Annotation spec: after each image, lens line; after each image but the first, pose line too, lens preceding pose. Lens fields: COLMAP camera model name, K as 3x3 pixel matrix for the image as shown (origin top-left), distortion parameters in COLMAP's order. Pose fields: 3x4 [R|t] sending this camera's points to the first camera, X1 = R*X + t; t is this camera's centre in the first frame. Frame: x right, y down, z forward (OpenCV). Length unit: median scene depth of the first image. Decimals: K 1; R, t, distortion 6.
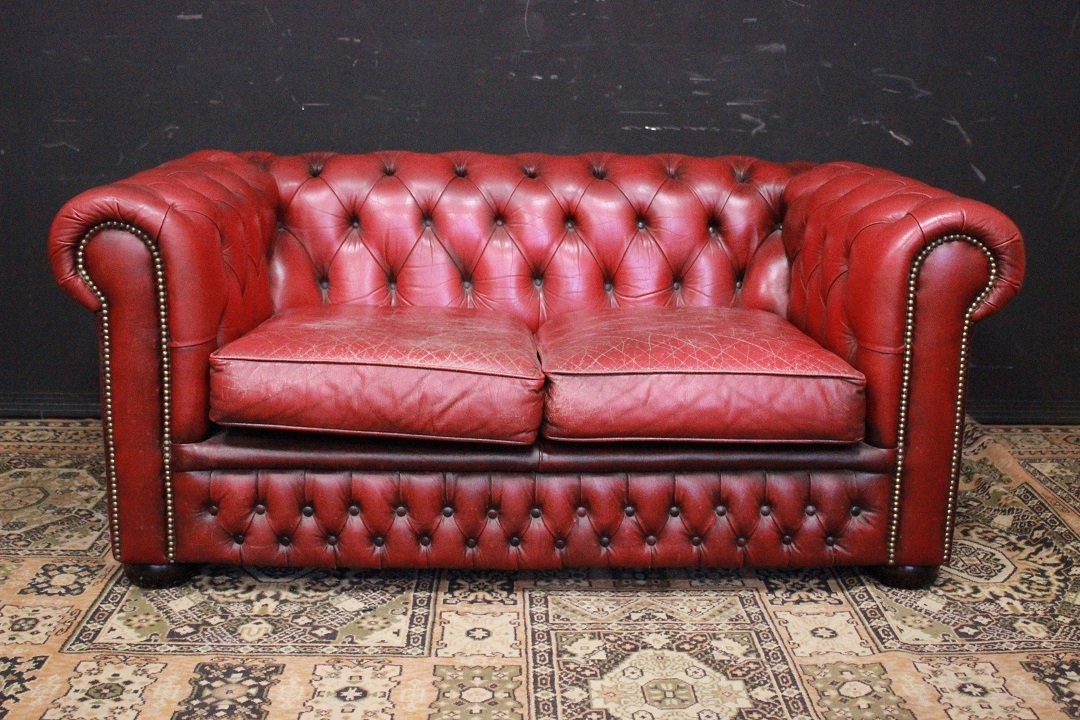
lens RADIAL K [[1201.8, 0, 540.0], [0, 1201.8, 360.0], [0, 0, 1]] dist [-0.033001, 0.010922]
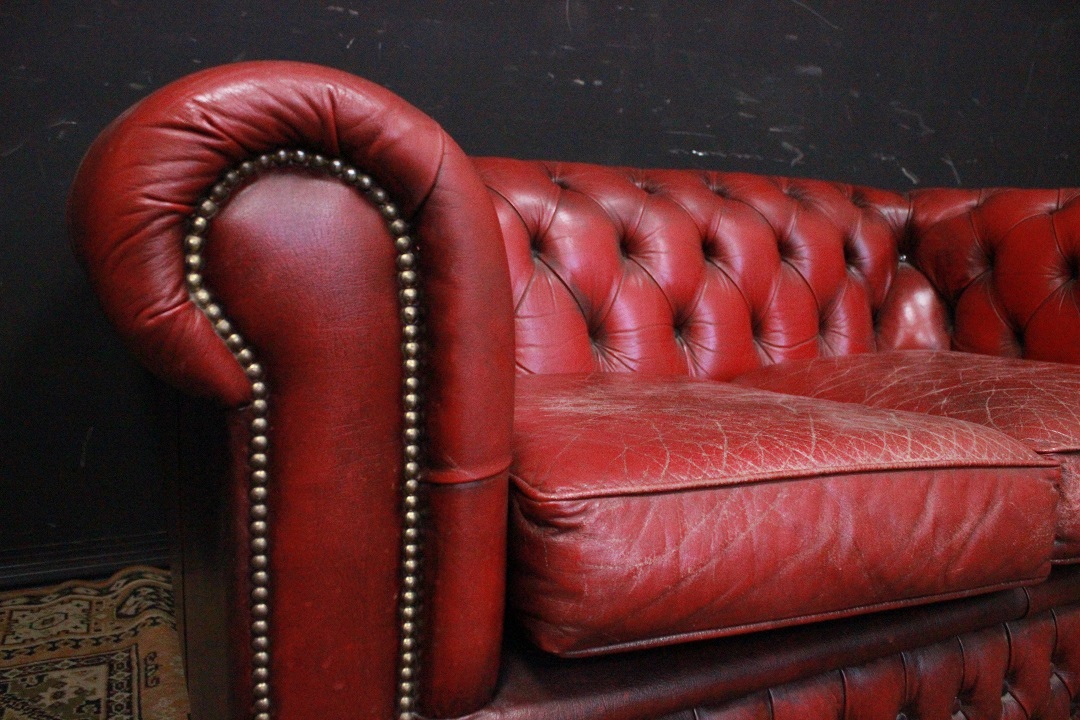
lens RADIAL K [[901.9, 0, 540.0], [0, 901.9, 360.0], [0, 0, 1]] dist [-0.138700, 0.109800]
pose [[0.910223, -0.055606, 0.410368, -0.393681], [0.089721, 0.993887, -0.064334, -0.028727], [-0.404282, 0.095377, 0.909648, 0.717671]]
